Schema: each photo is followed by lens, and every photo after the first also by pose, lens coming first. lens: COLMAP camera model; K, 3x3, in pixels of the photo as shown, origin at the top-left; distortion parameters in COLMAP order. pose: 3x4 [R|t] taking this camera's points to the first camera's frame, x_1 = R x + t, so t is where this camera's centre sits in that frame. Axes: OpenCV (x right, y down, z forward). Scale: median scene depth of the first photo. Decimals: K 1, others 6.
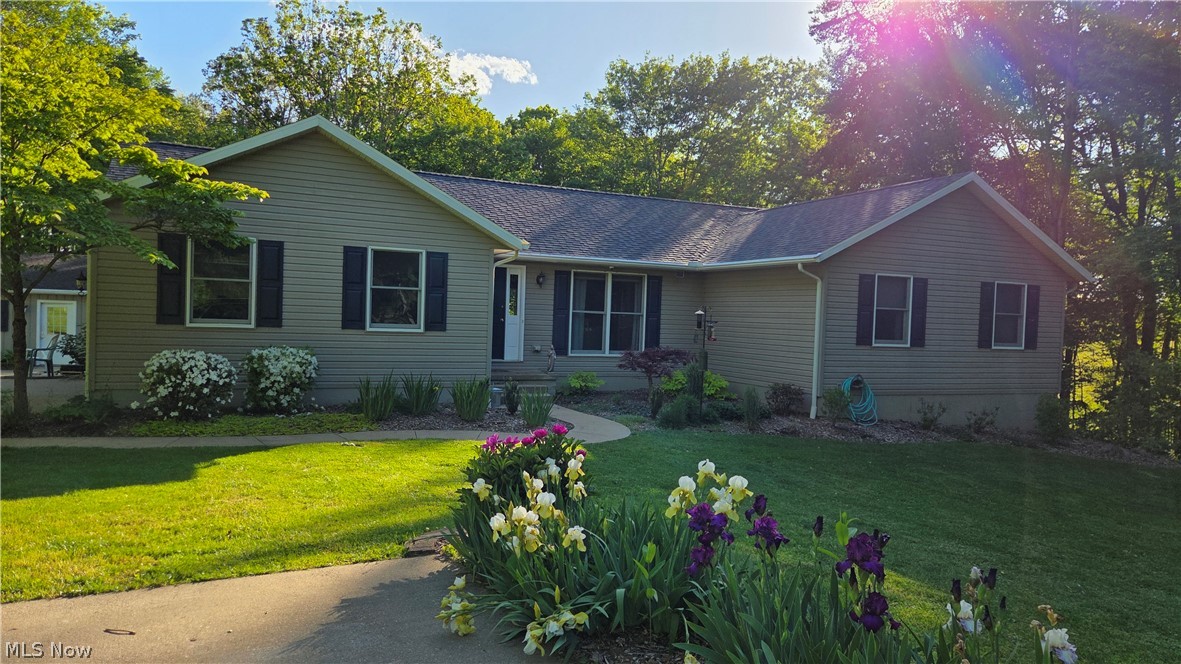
lens RADIAL K [[791.7, 0, 589.9], [0, 791.7, 334.0], [0, 0, 1]] dist [0.028830, 0.000544]
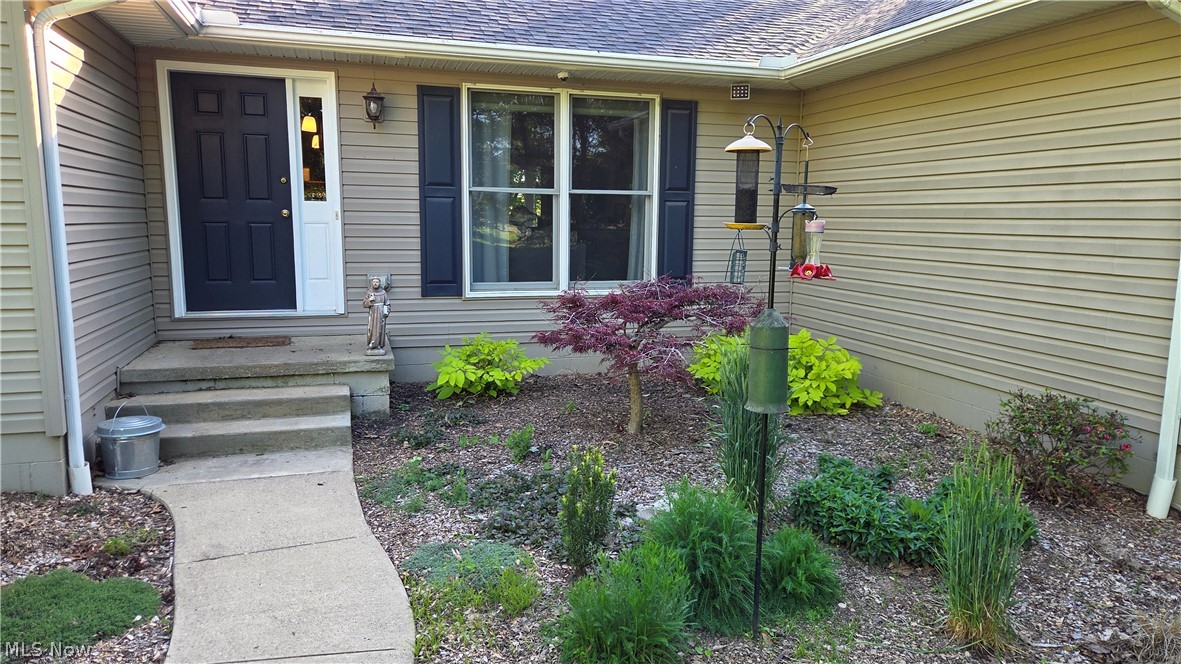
lens RADIAL K [[791.7, 0, 593.3], [0, 791.7, 333.8], [0, 0, 1]] dist [0.028830, 0.000544]
pose [[0.991520, -0.003997, -0.129890, 0.094978], [0.020053, 0.992261, 0.122539, -0.003222], [0.128395, -0.124105, 0.983927, 0.595809]]
